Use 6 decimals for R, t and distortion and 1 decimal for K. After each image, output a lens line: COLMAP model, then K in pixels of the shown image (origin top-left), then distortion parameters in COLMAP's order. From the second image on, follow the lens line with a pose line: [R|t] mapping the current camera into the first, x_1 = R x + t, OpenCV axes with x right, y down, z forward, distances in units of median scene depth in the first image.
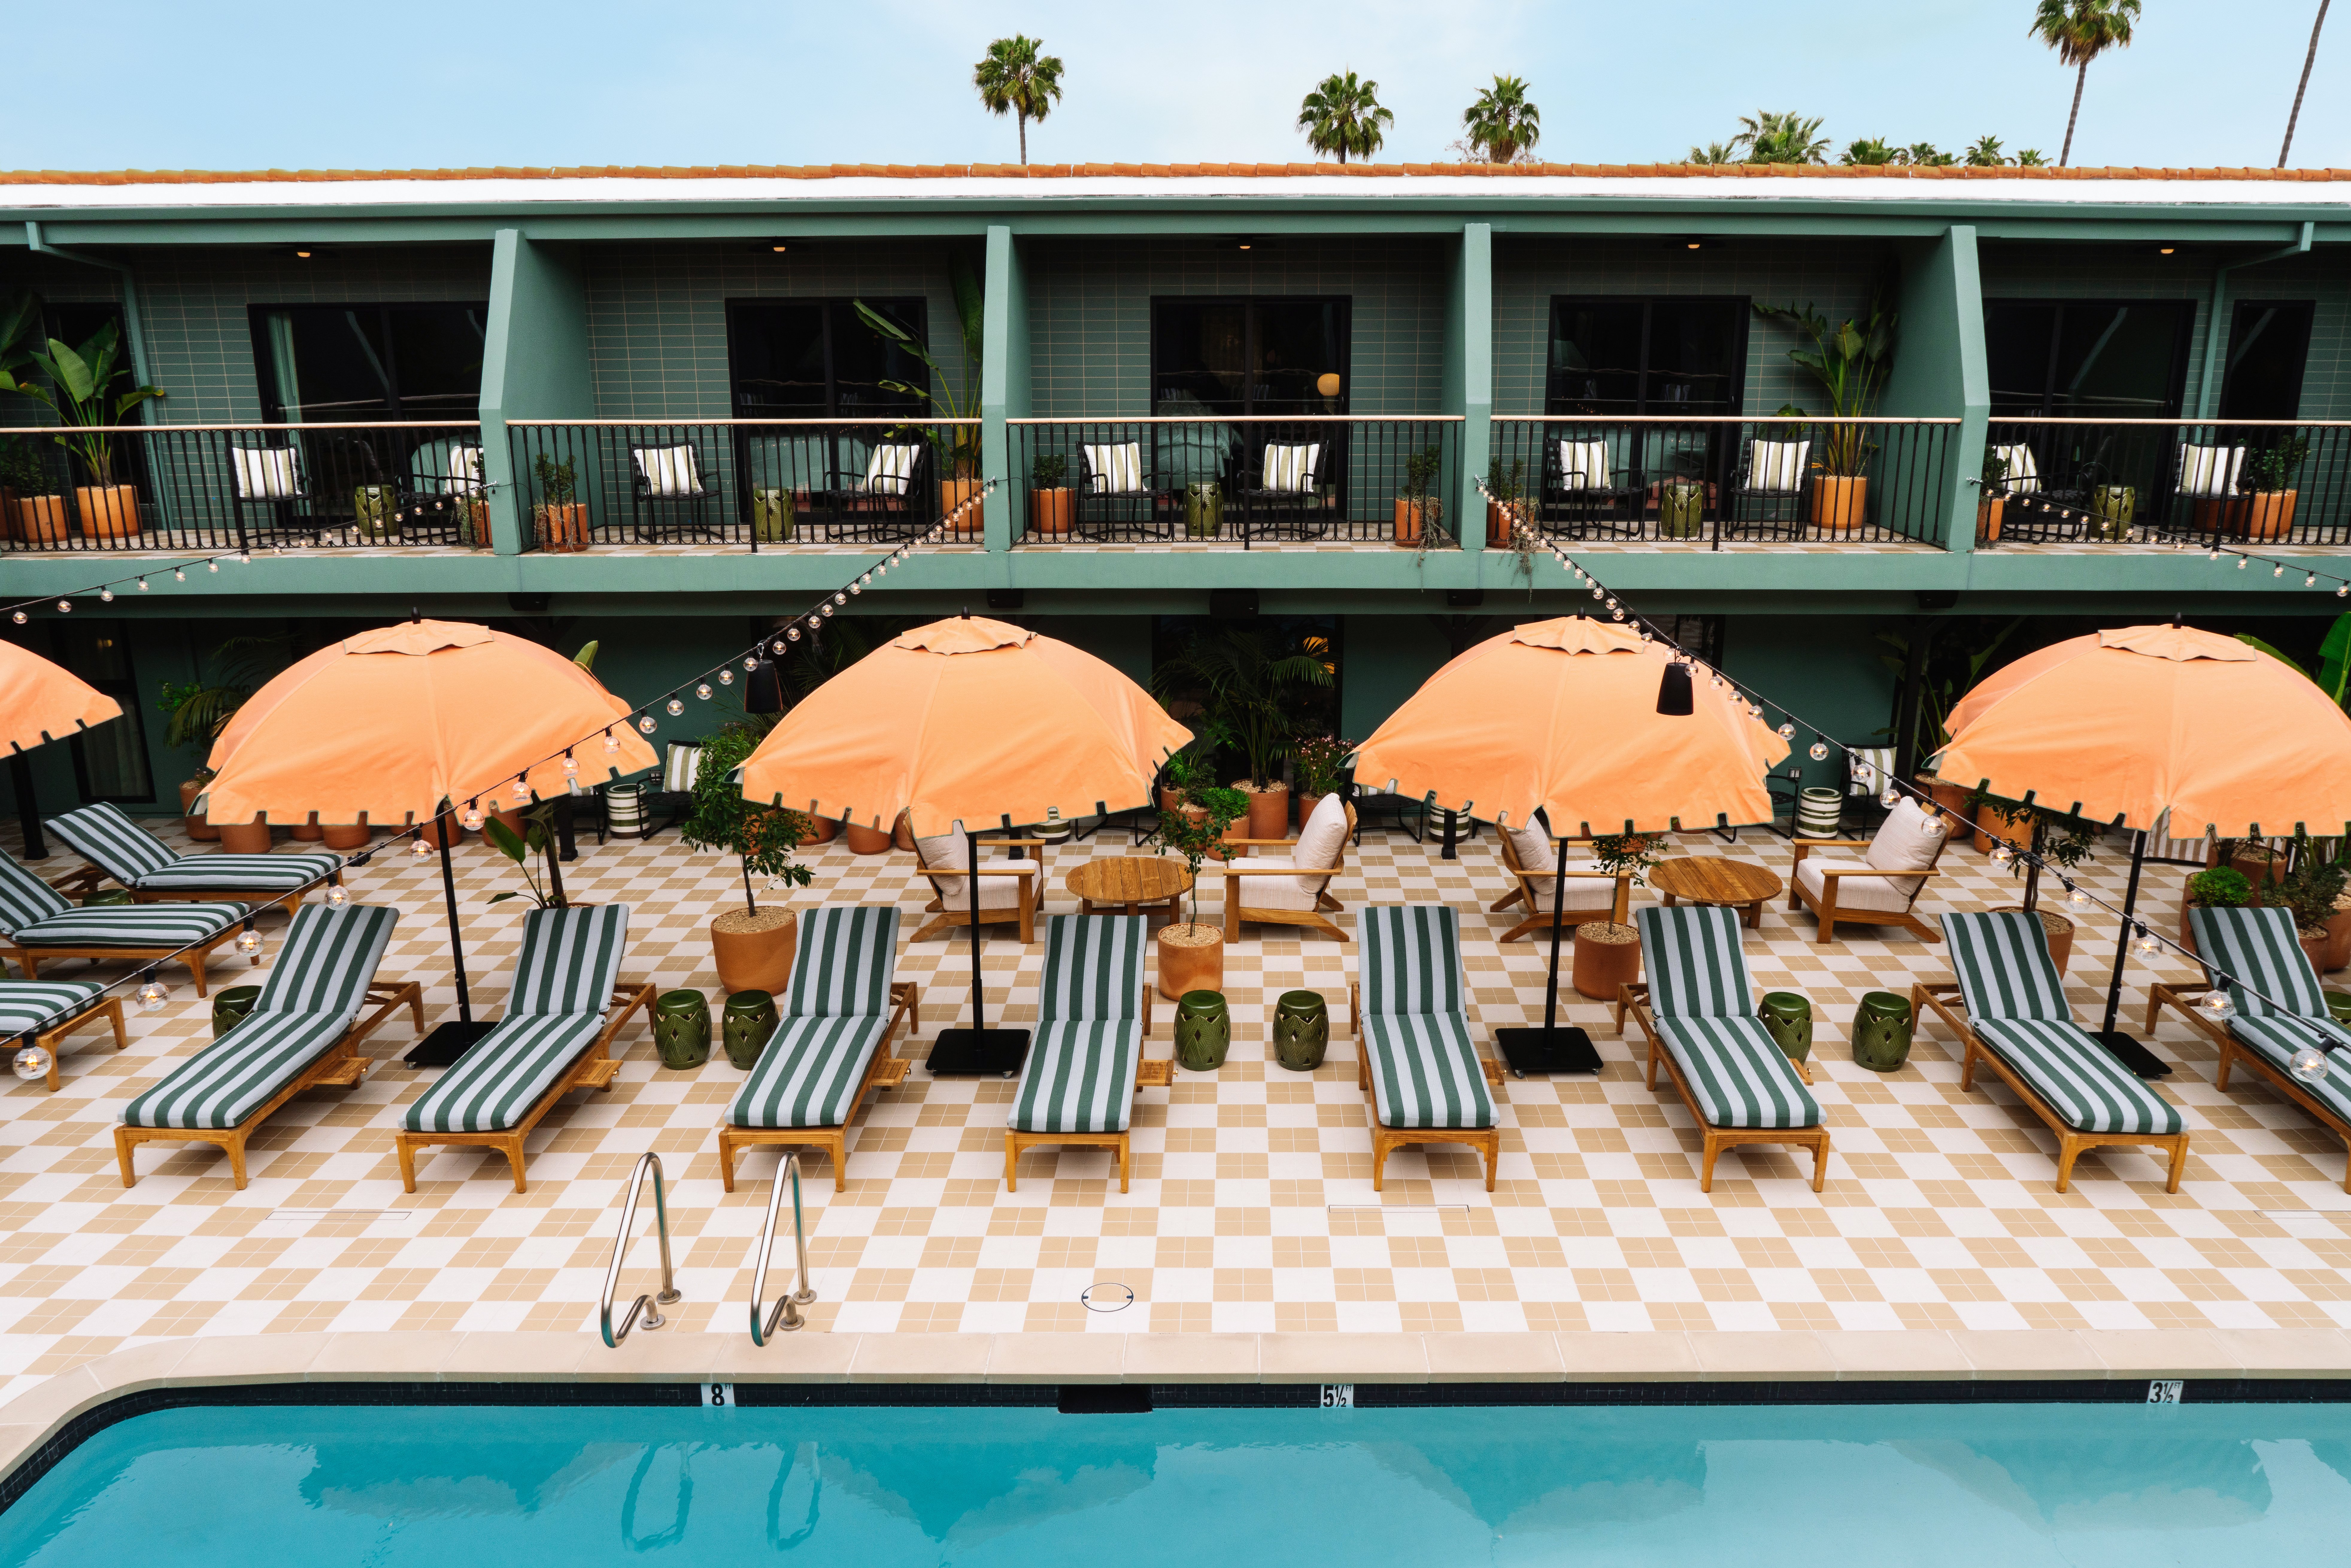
lens RADIAL K [[1673.0, 0, 1203.0], [0, 1673.0, 781.8], [0, 0, 1]] dist [-0.019716, 0.004598]
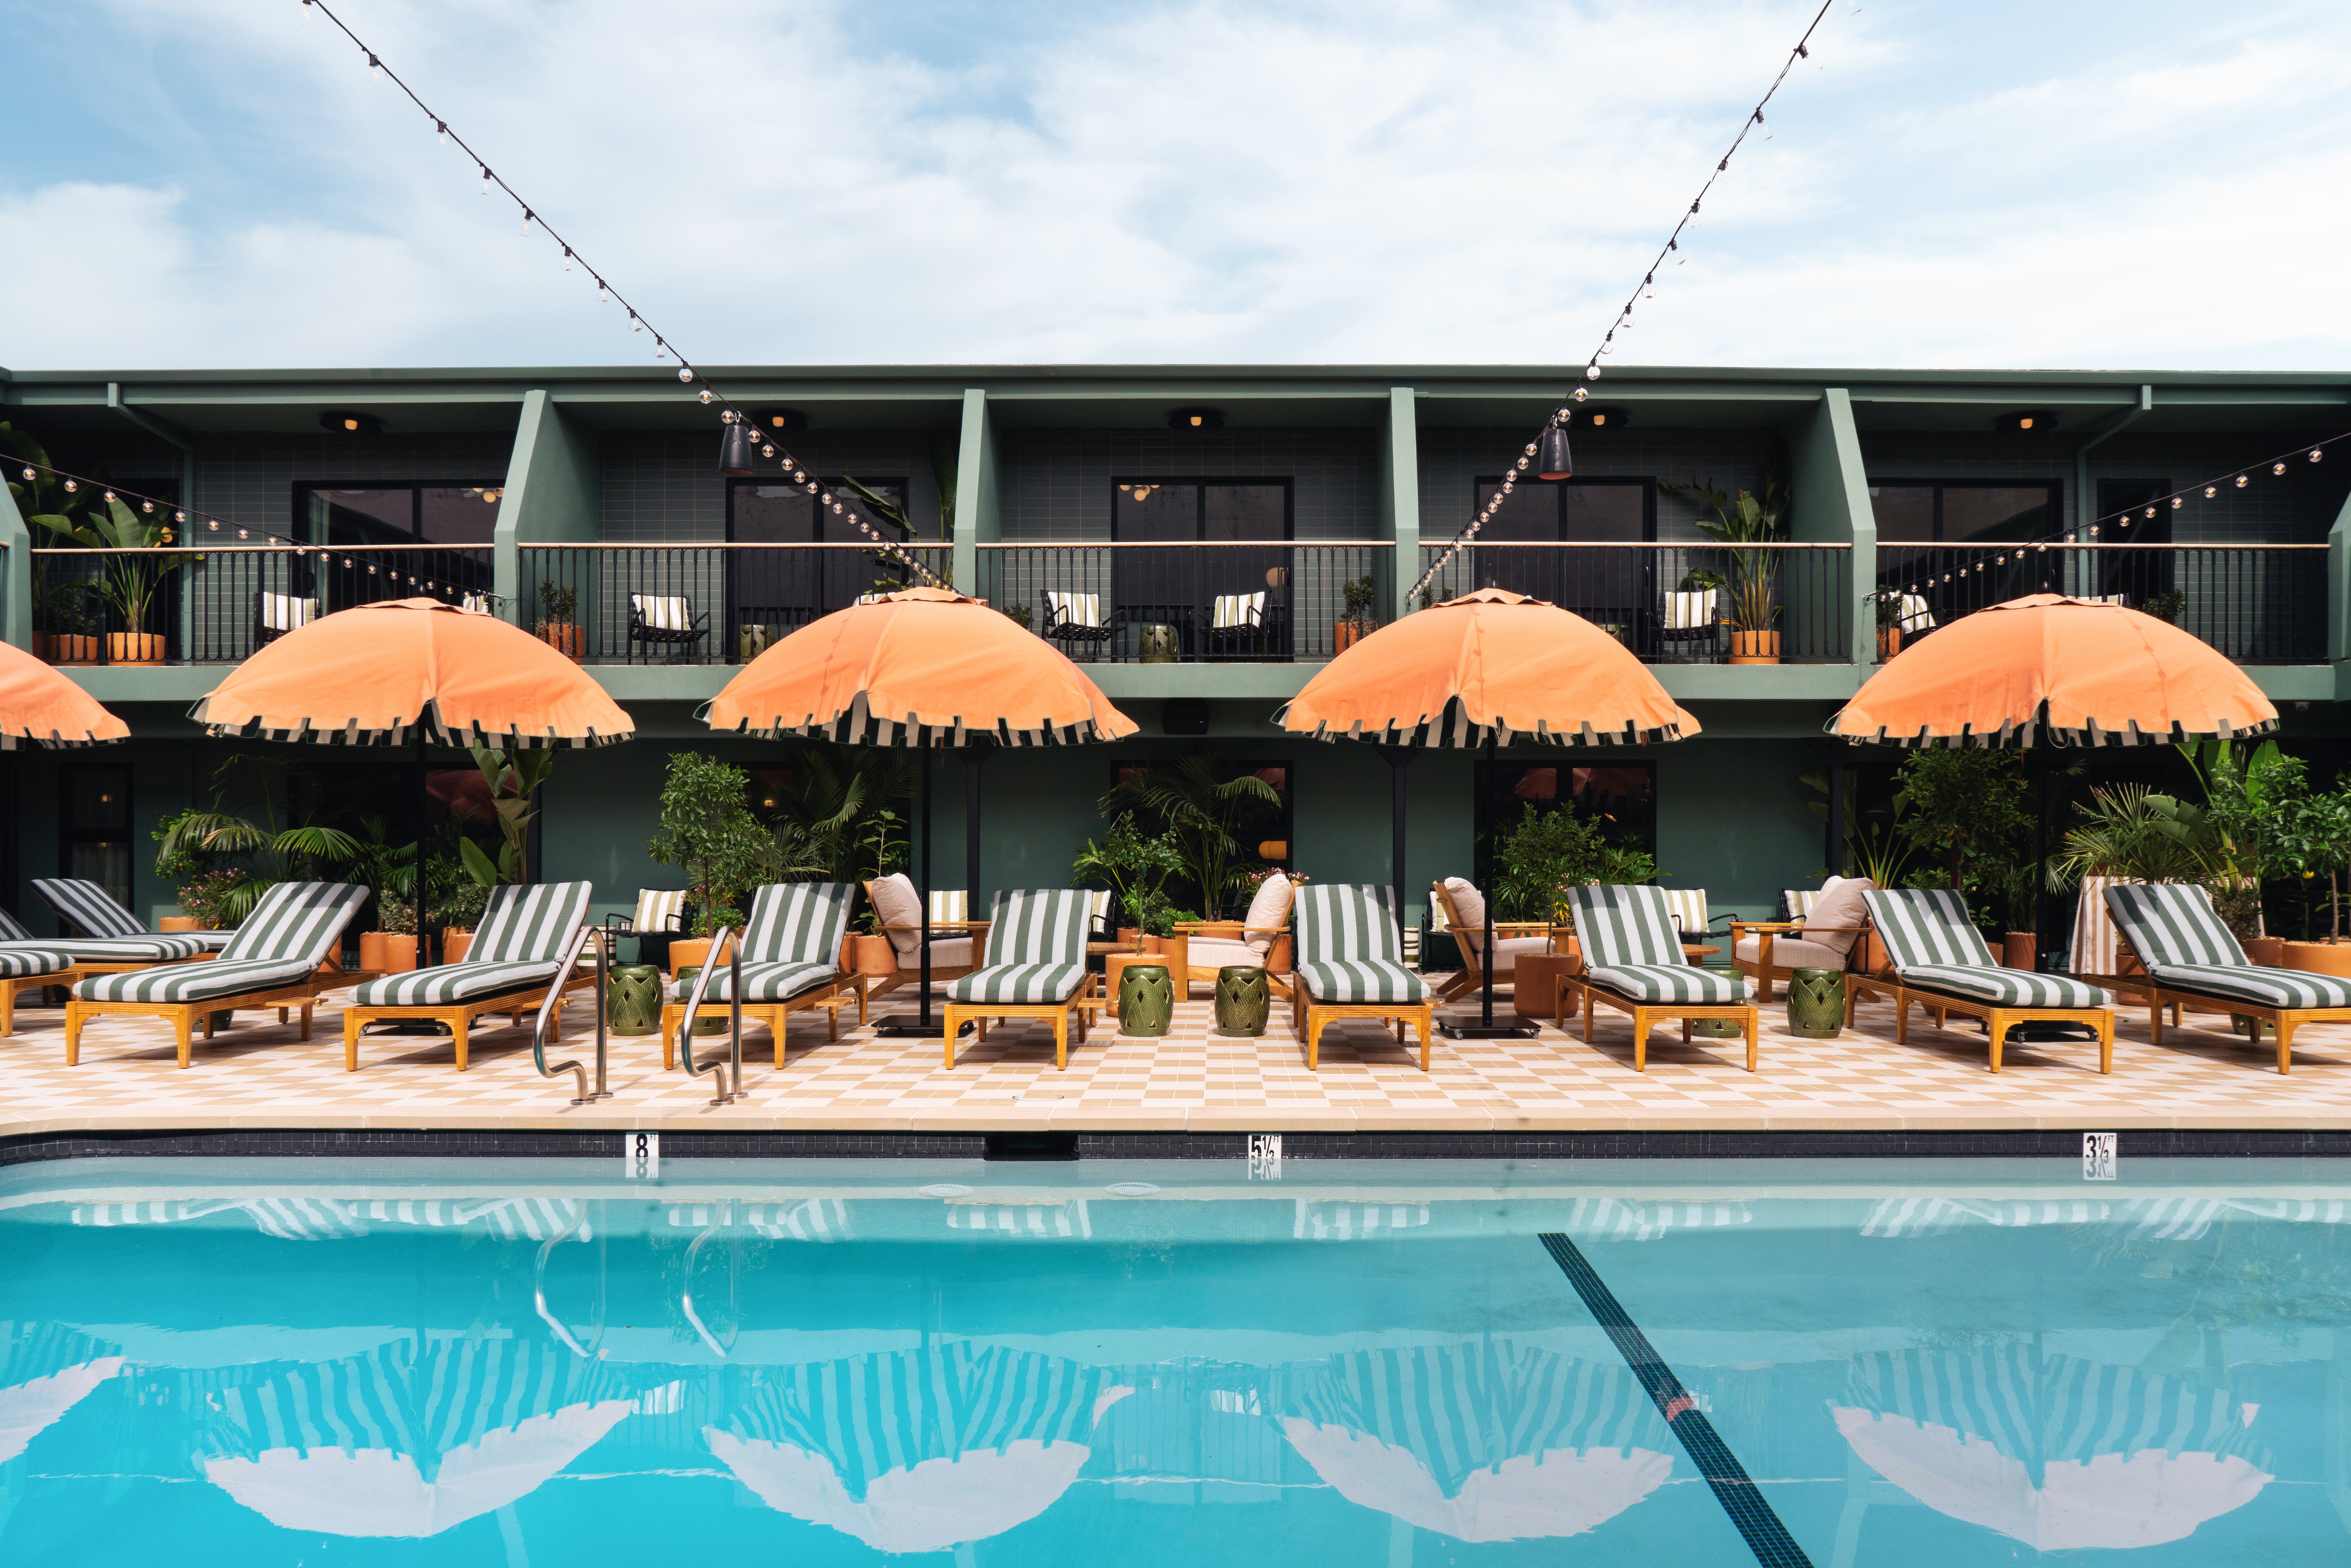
lens RADIAL K [[1688.7, 0, 1184.7], [0, 1688.7, 883.0], [0, 0, 1]] dist [-0.013868, 0.000027]
pose [[0.999996, -0.001370, -0.002519, 0.021192], [0.000666, 0.965366, -0.260898, 0.282098], [0.002790, 0.260895, 0.965363, -0.007600]]
